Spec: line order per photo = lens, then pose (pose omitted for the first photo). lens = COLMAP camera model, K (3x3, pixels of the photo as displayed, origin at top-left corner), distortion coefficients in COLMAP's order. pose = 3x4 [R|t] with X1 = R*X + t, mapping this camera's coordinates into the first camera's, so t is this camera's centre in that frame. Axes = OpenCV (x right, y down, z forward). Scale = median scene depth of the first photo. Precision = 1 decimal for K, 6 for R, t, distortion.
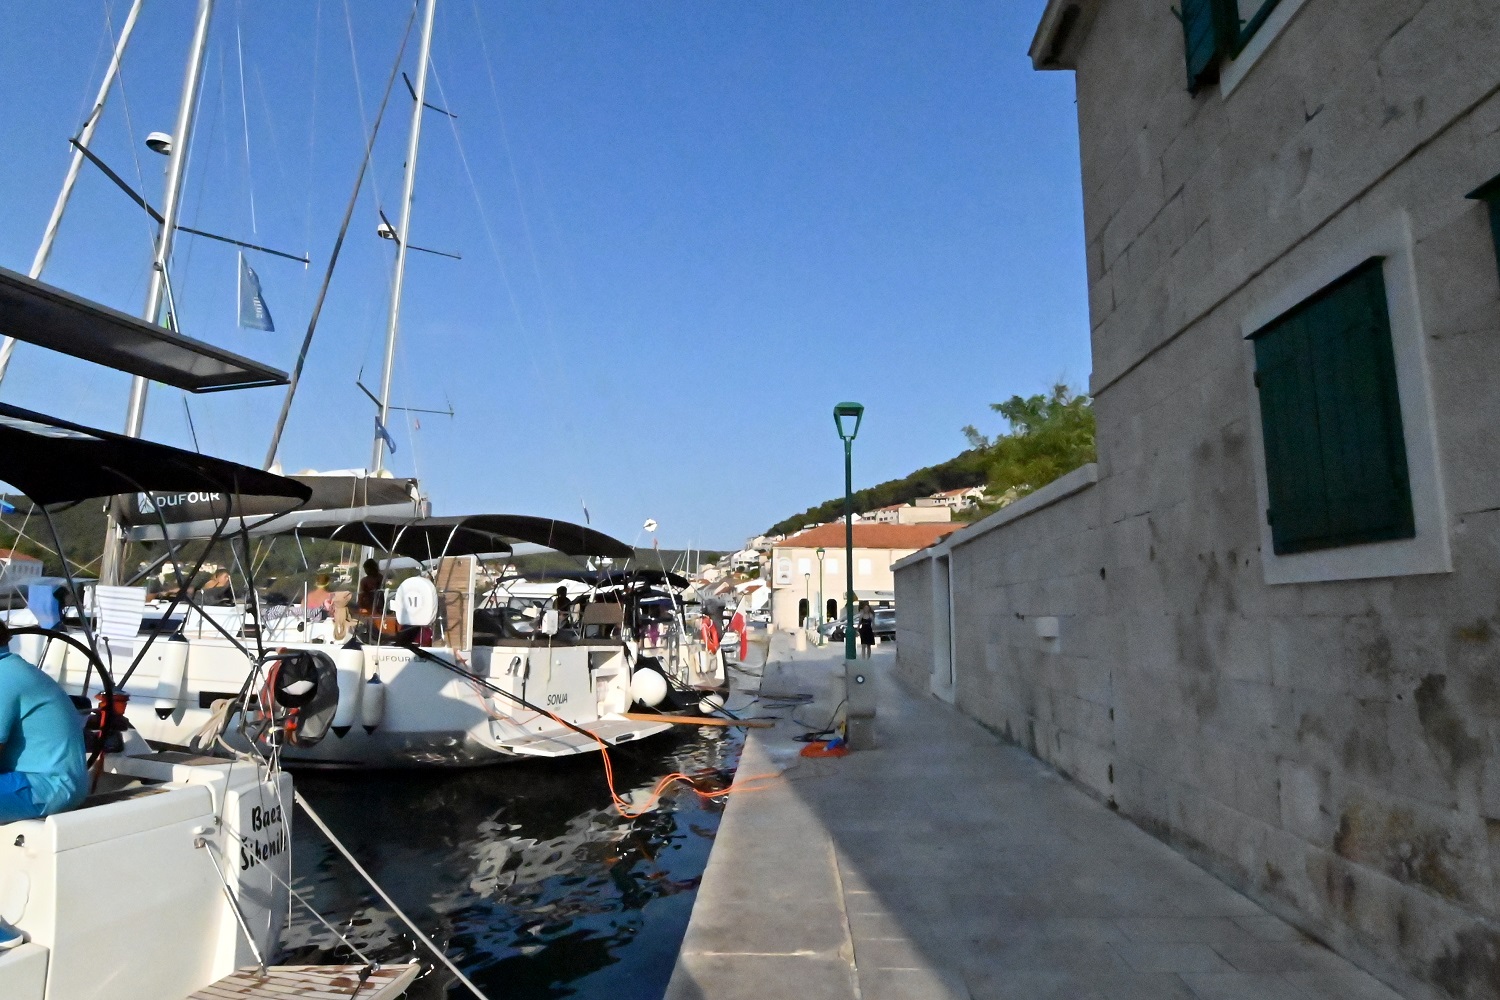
lens RADIAL K [[787.2, 0, 748.3], [0, 787.2, 505.2], [0, 0, 1]] dist [0.026409, -0.035617]
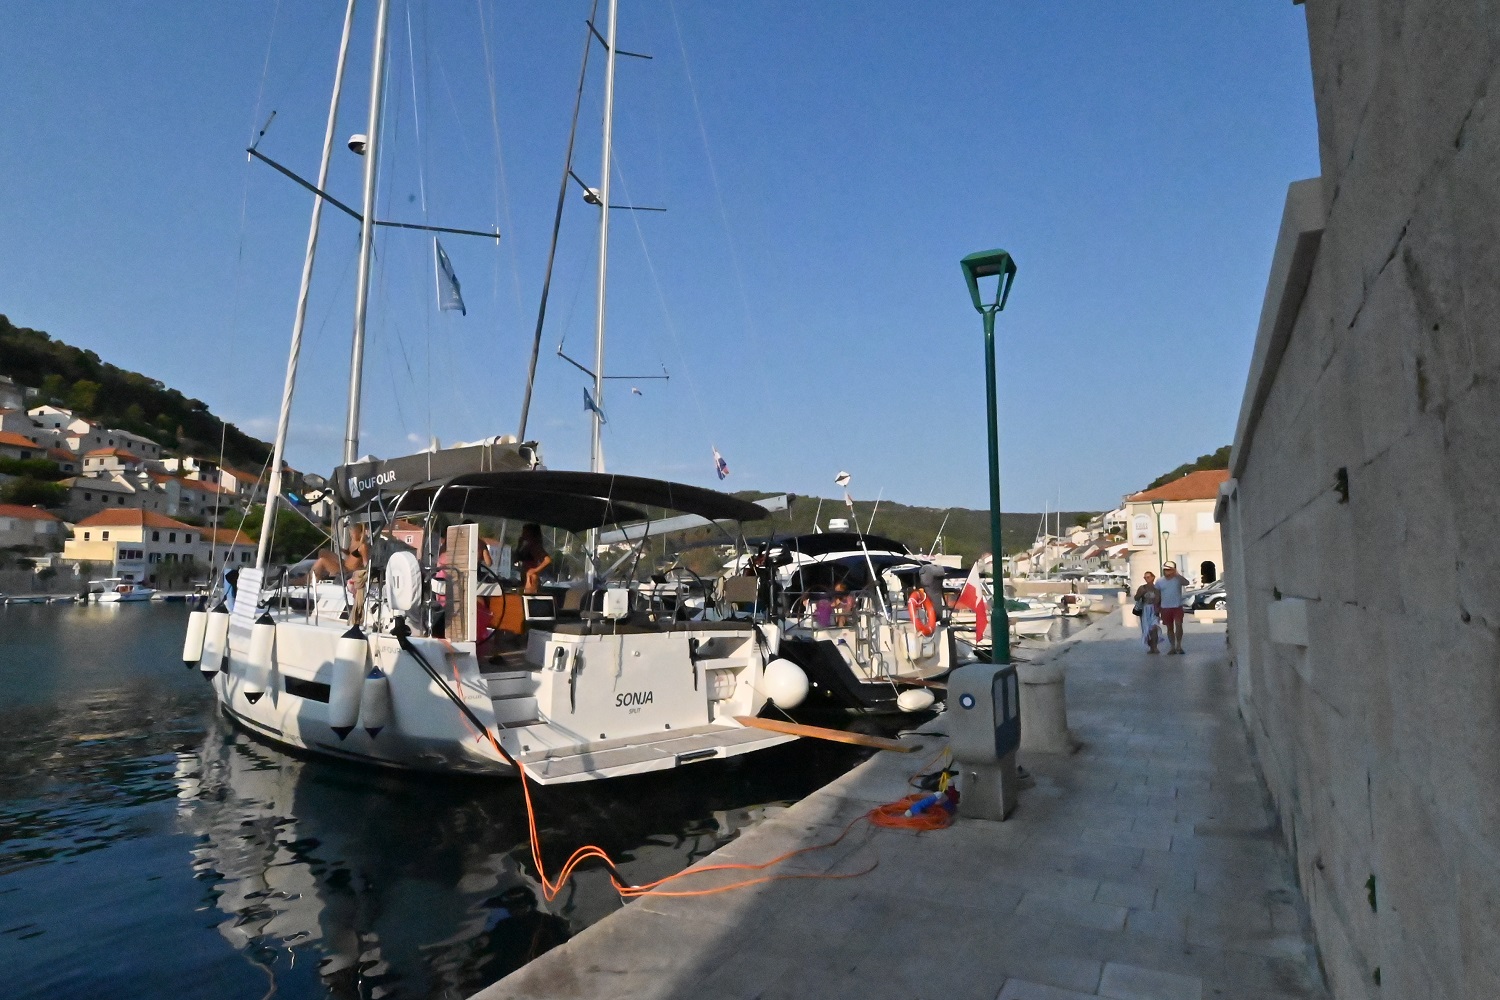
lens RADIAL K [[787.2, 0, 748.3], [0, 787.2, 505.2], [0, 0, 1]] dist [0.026409, -0.035617]
pose [[0.901266, -0.049609, -0.430417, 0.183818], [0.067446, 0.997377, 0.026271, 0.032763], [0.427985, -0.052707, 0.902248, 0.296746]]
